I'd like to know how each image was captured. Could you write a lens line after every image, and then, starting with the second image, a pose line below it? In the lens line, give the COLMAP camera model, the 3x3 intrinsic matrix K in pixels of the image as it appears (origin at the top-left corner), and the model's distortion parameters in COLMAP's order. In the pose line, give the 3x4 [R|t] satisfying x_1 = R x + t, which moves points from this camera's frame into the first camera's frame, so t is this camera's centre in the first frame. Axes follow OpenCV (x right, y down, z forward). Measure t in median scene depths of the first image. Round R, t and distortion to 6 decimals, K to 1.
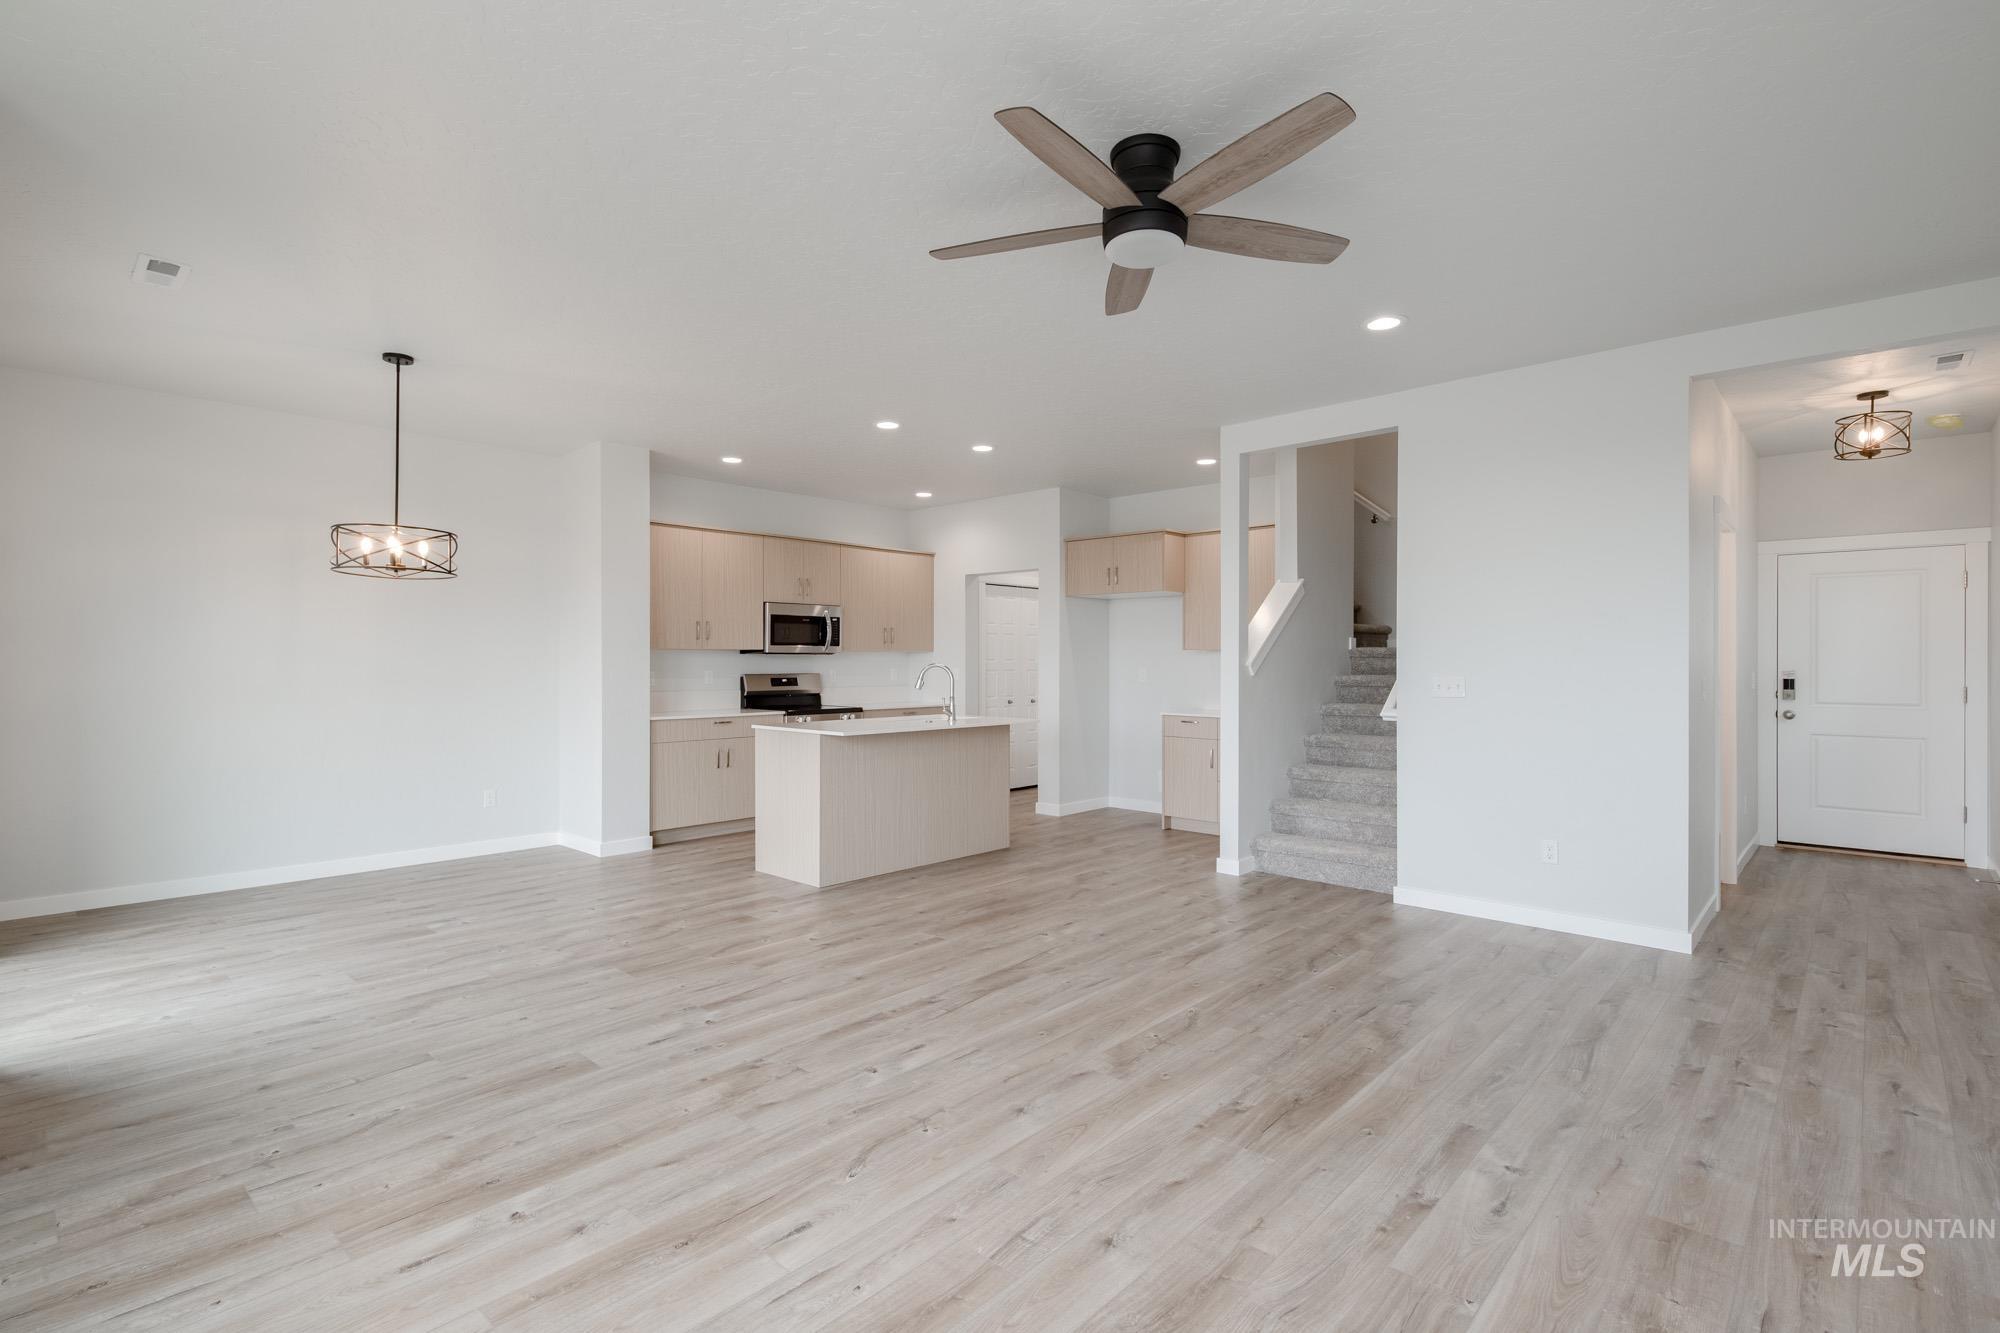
lens RADIAL K [[930.0, 0, 992.4], [0, 930.0, 665.3], [0, 0, 1]] dist [0.011405, -0.004463]
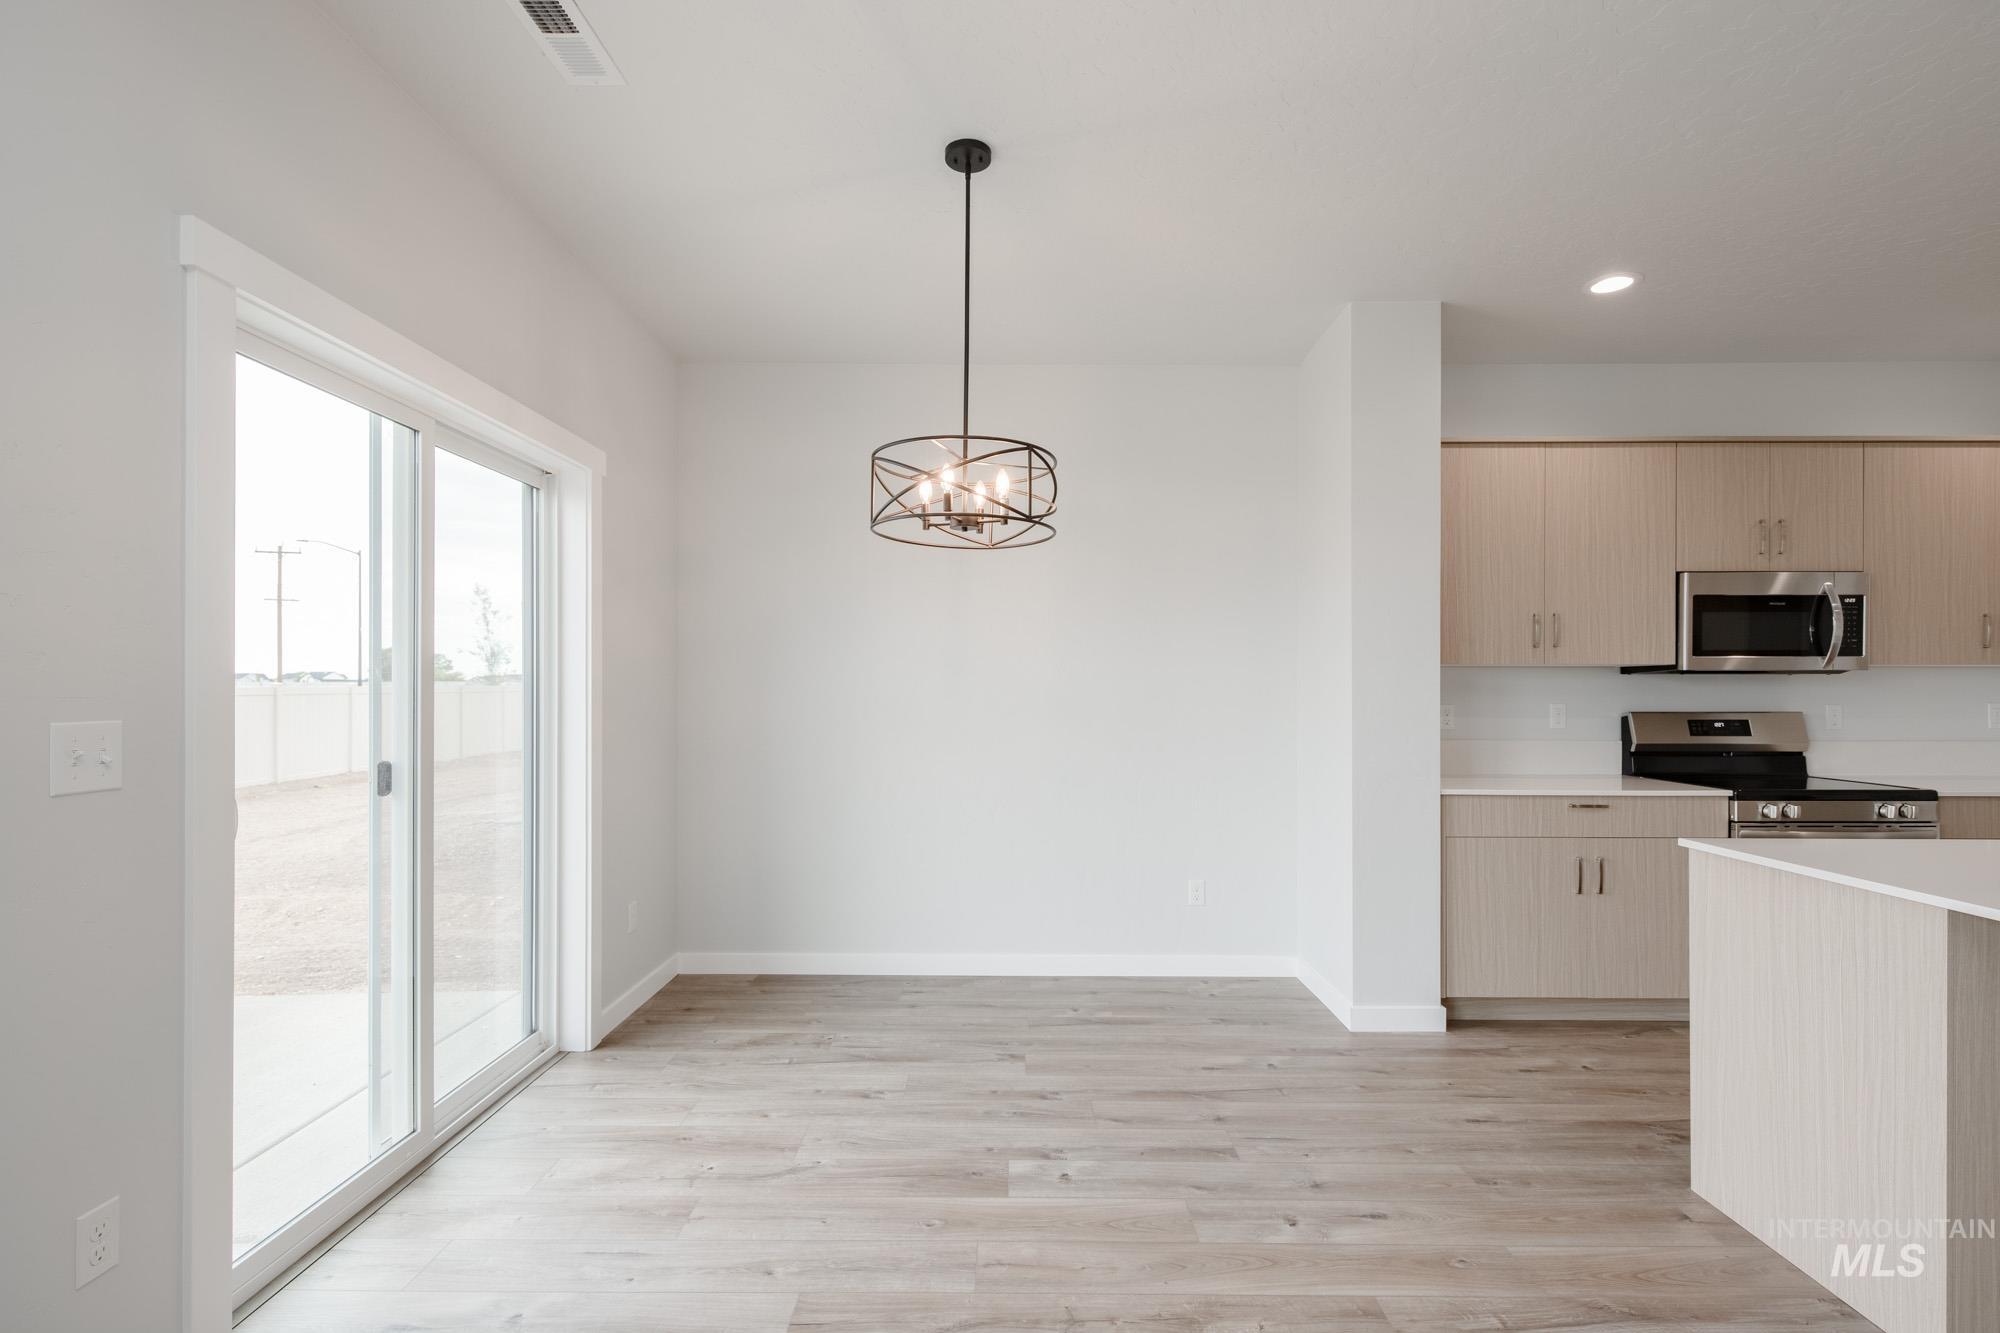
lens RADIAL K [[913.7, 0, 1008.5], [0, 913.7, 687.7], [0, 0, 1]] dist [0.015511, -0.006412]
pose [[0.681097, -0.001002, -0.732193, -0.207988], [-0.002795, 0.999988, -0.003969, -0.002032], [0.732188, 0.004750, 0.681086, 0.638240]]
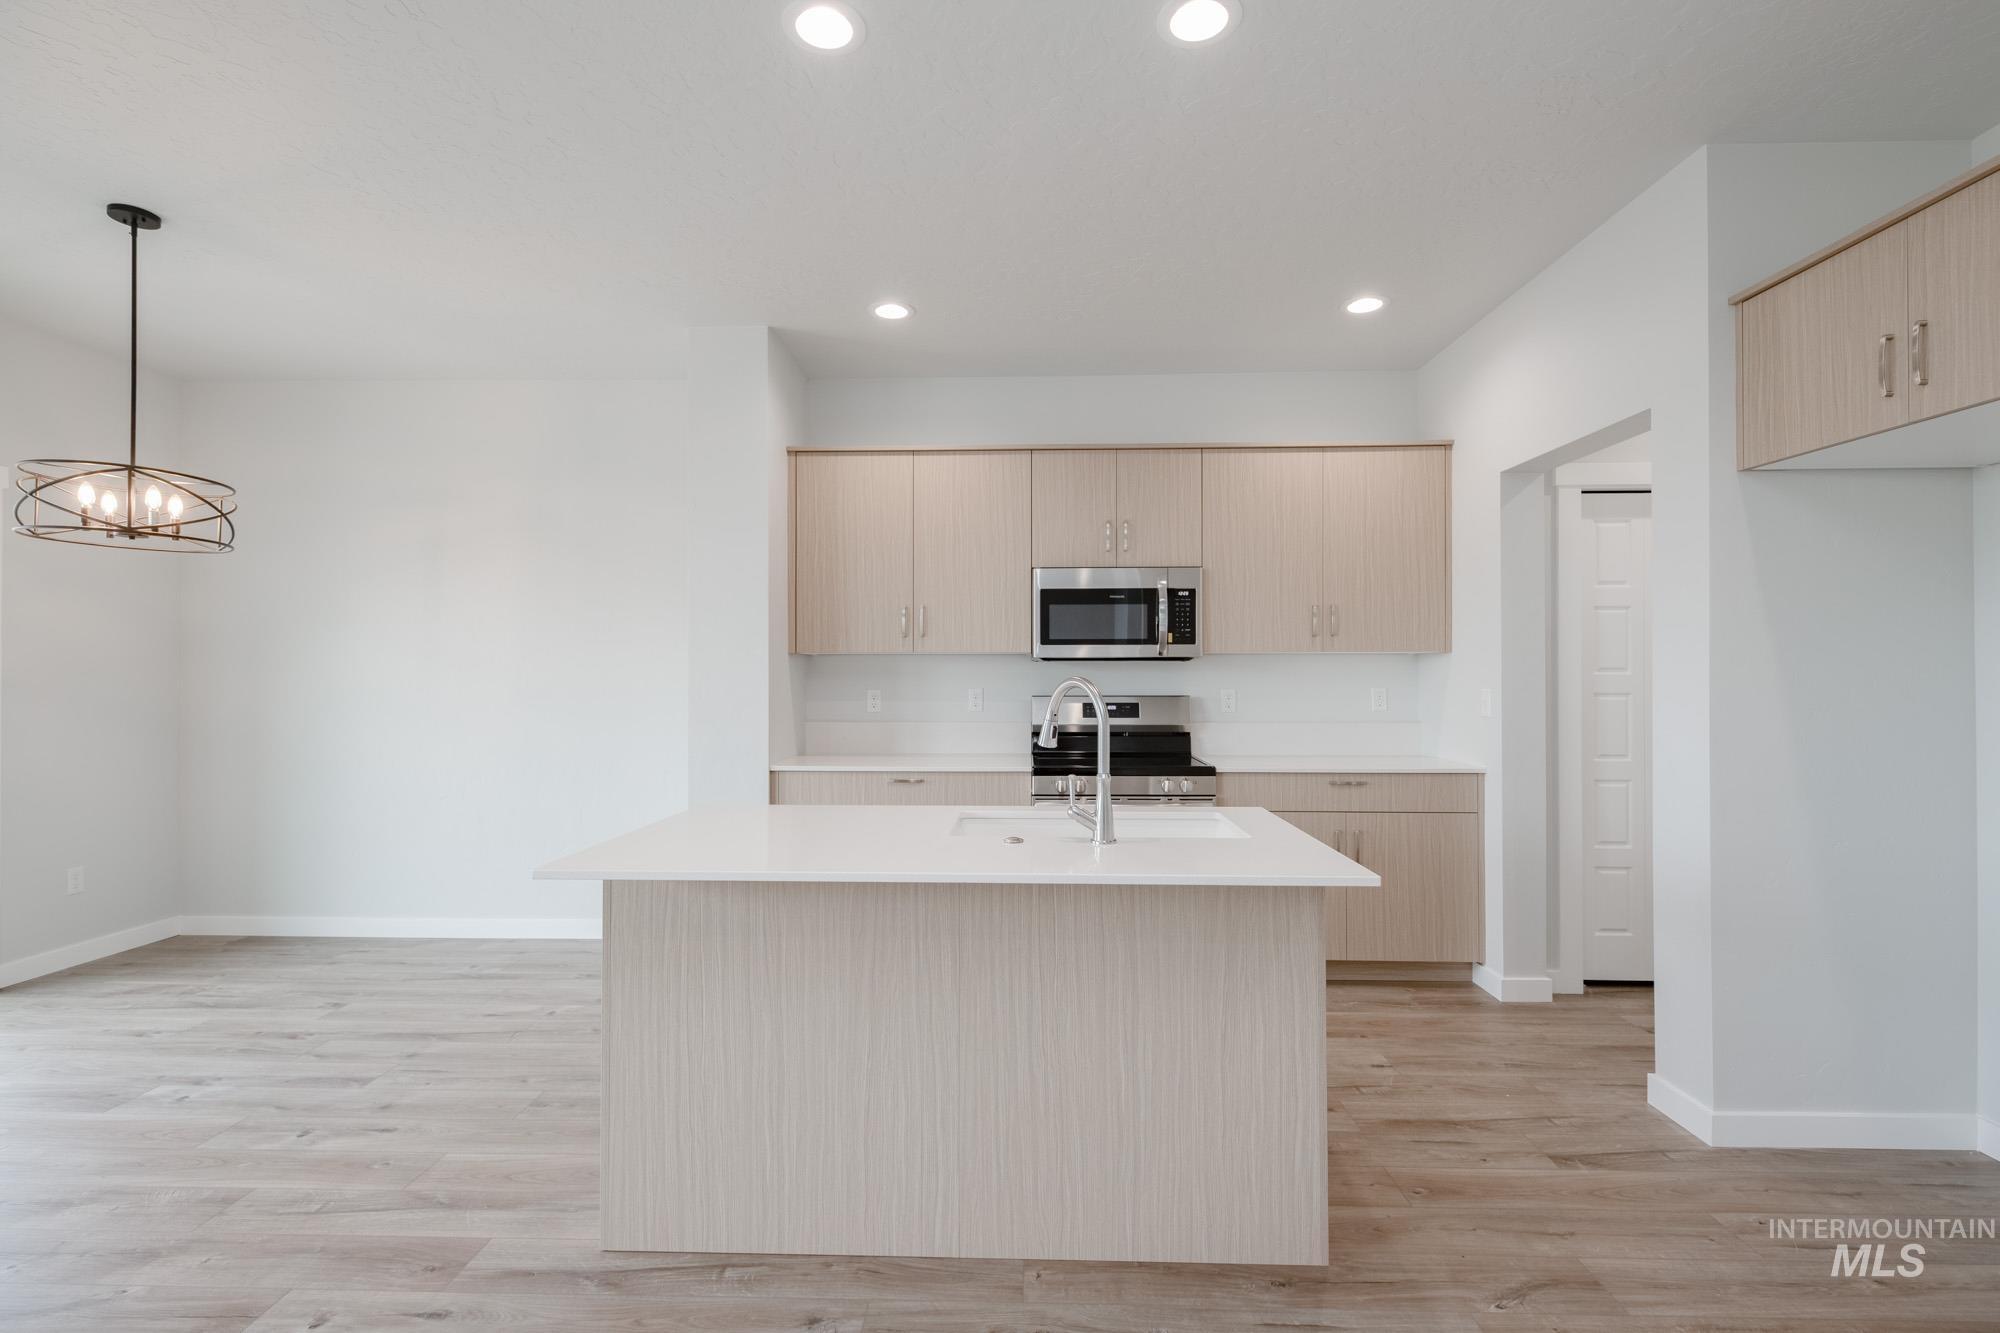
lens RADIAL K [[913.7, 0, 1003.9], [0, 913.7, 662.7], [0, 0, 1]] dist [0.015511, -0.006412]
pose [[0.660737, -0.009786, -0.750554, 0.263448], [-0.001906, 0.999890, -0.014715, -0.004149], [0.750615, 0.011153, 0.660645, 1.036153]]
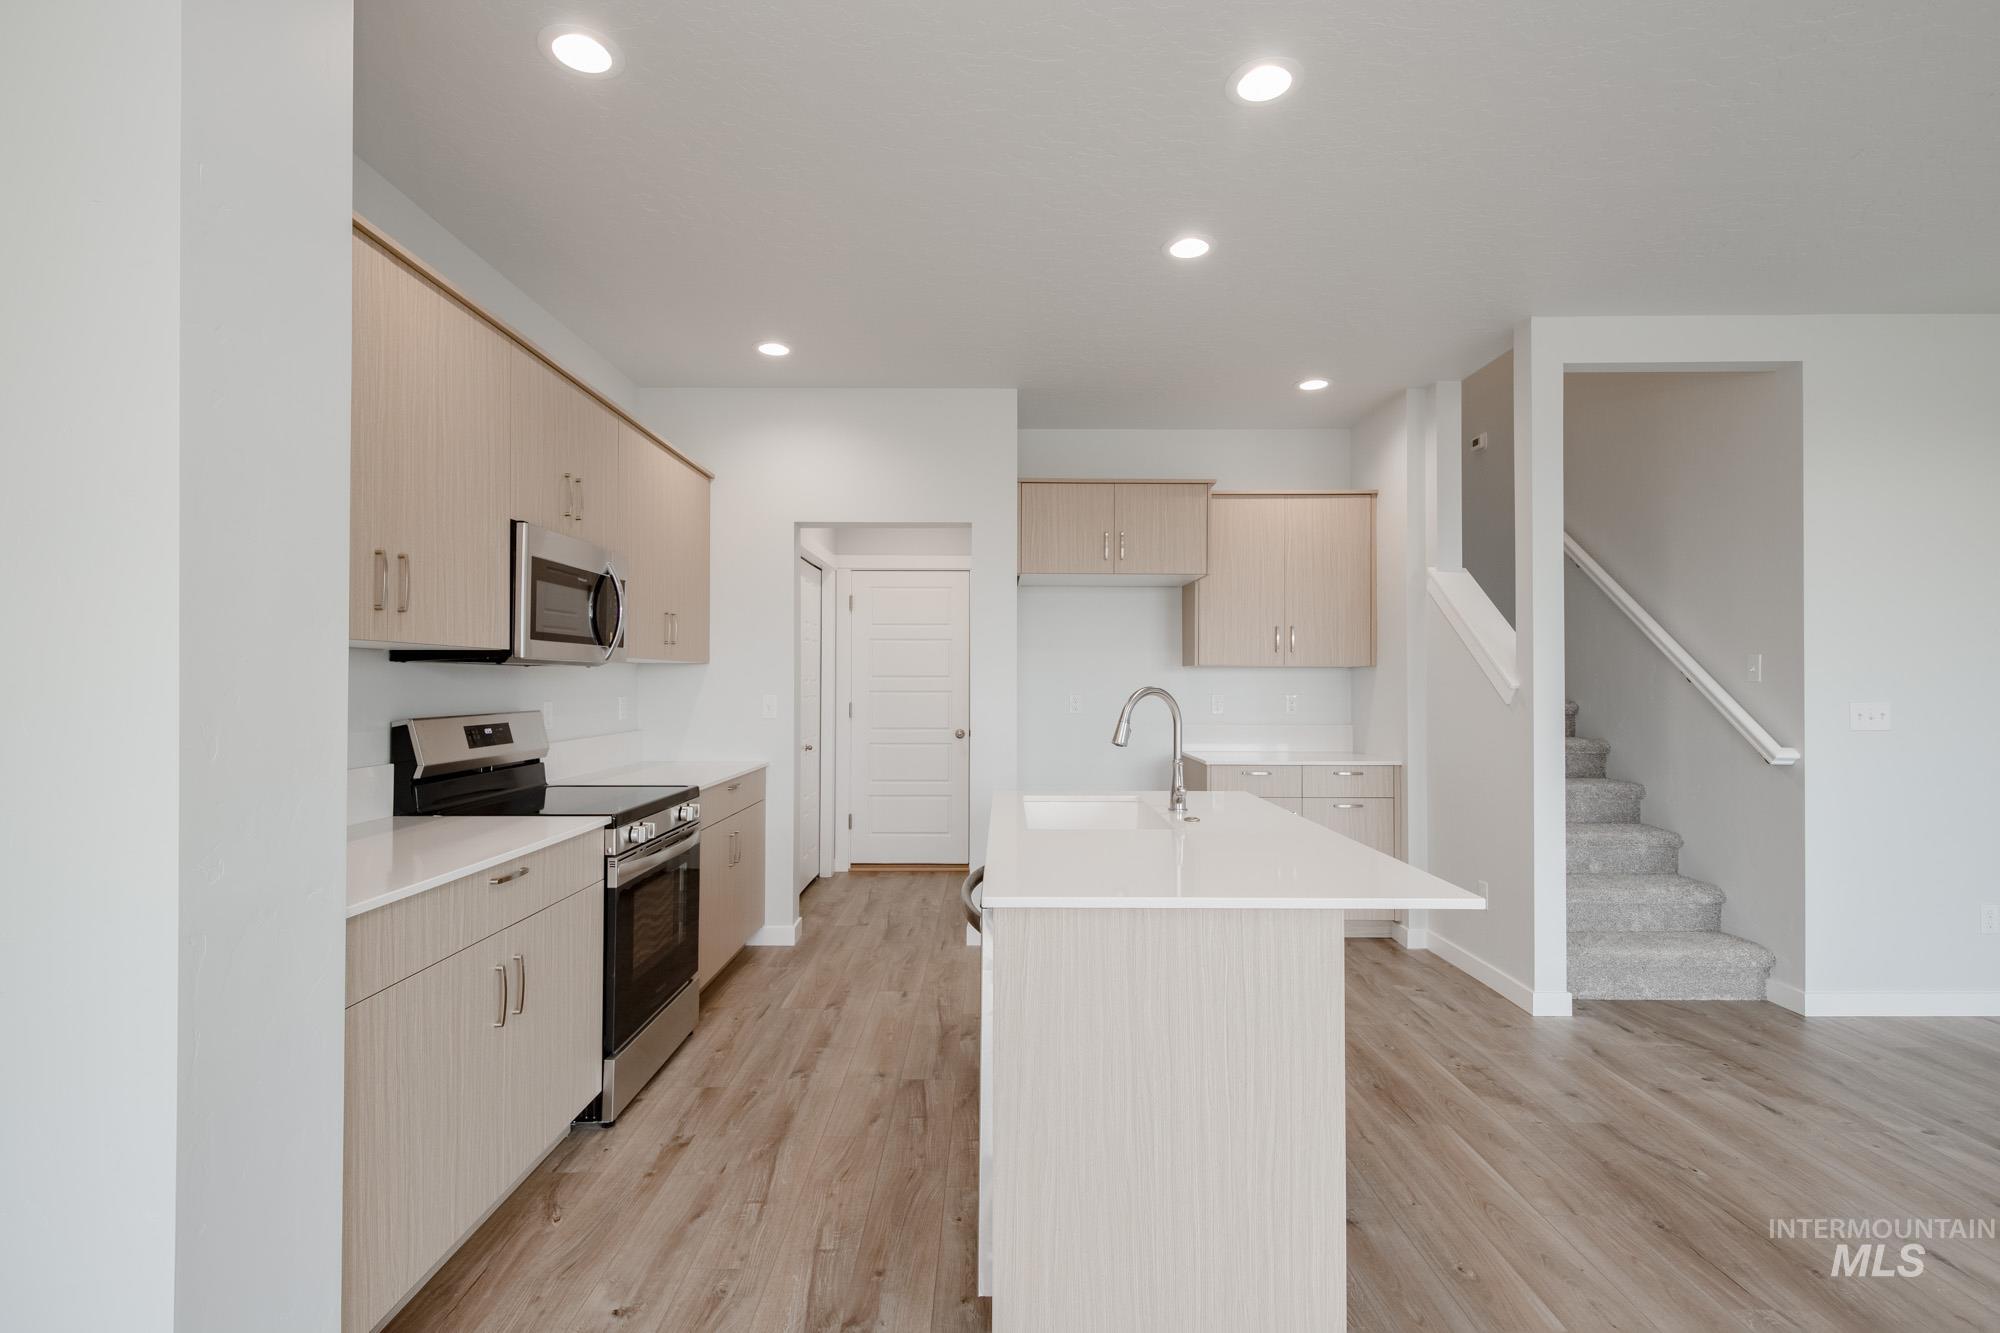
lens RADIAL K [[930.0, 0, 987.9], [0, 930.0, 665.8], [0, 0, 1]] dist [0.011405, -0.004463]
pose [[0.732266, 0.009823, 0.680948, -0.595930], [0.002322, 0.999854, -0.016921, -0.006898], [-0.681015, 0.013971, 0.732136, 1.006721]]
